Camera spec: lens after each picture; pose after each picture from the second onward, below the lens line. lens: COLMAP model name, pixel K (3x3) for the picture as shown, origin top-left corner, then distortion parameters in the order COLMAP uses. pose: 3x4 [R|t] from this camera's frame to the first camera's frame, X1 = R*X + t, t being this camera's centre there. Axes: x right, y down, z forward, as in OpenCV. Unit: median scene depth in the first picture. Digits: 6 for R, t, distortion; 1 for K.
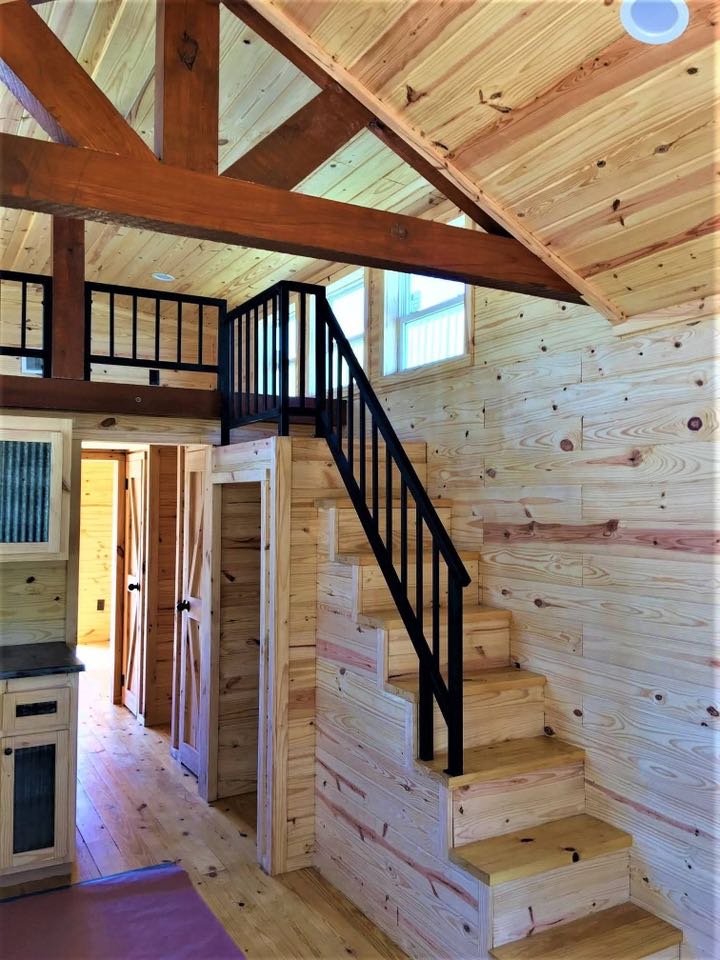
lens RADIAL K [[807.1, 0, 367.6], [0, 807.1, 472.5], [0, 0, 1]] dist [0.080412, -0.124606]
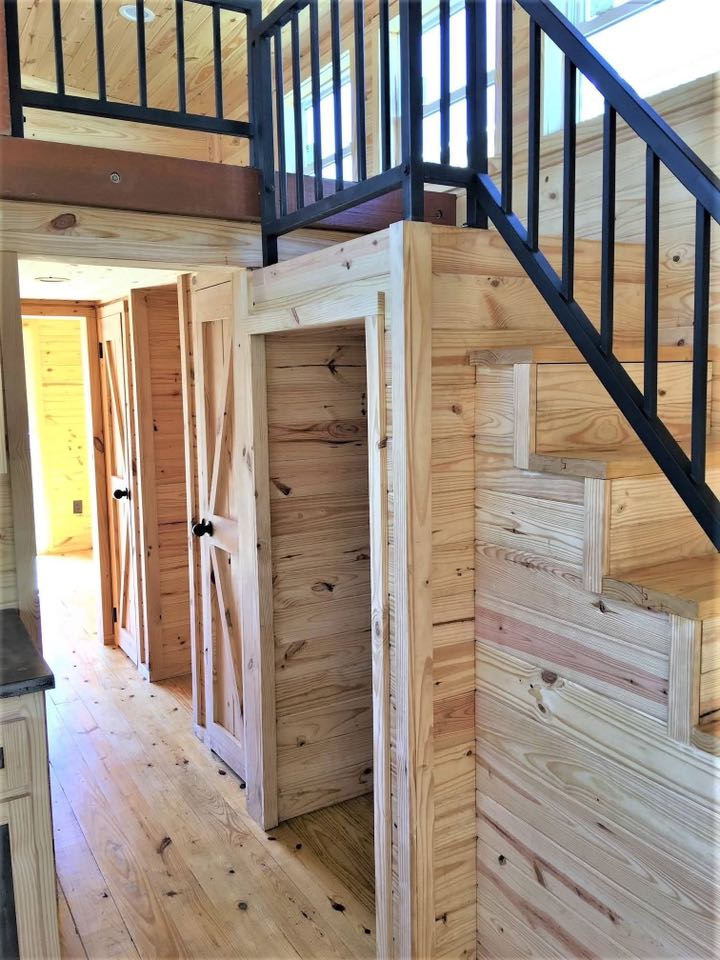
lens RADIAL K [[807.1, 0, 367.6], [0, 807.1, 472.5], [0, 0, 1]] dist [0.080412, -0.124606]
pose [[0.999290, -0.024796, 0.028379, -0.145823], [0.020286, 0.988565, 0.149425, 0.031190], [-0.031760, -0.148743, 0.988366, 0.461663]]
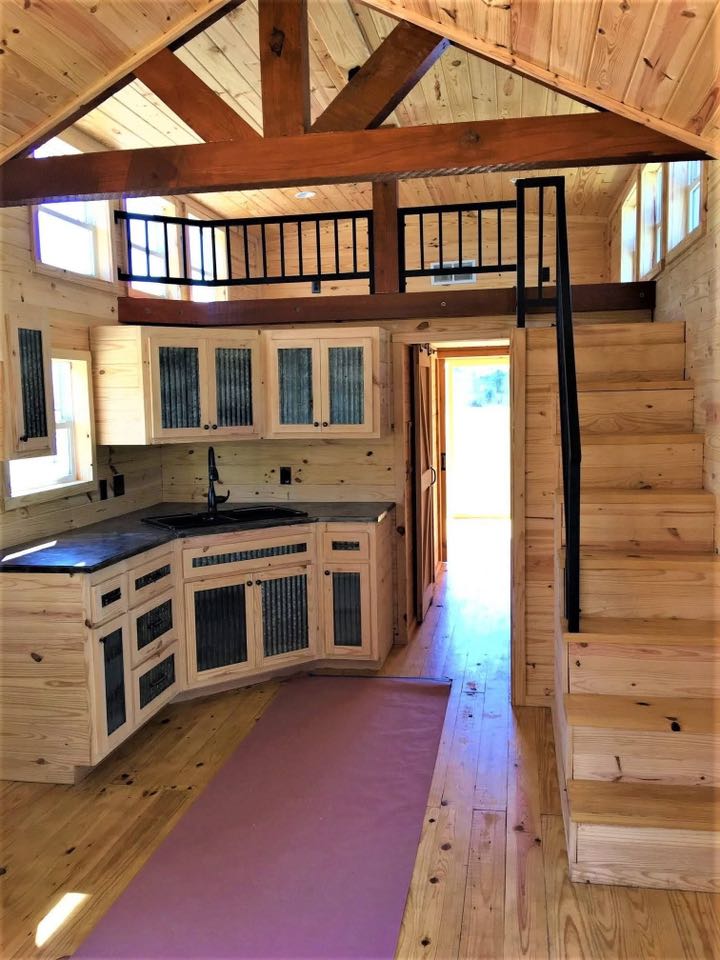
lens RADIAL K [[807.1, 0, 367.6], [0, 807.1, 472.5], [0, 0, 1]] dist [0.080412, -0.124606]
pose [[0.773847, 0.038797, -0.632184, 0.422829], [0.044422, 0.992340, 0.115277, 0.013303], [0.631813, -0.117289, 0.766195, 0.005135]]
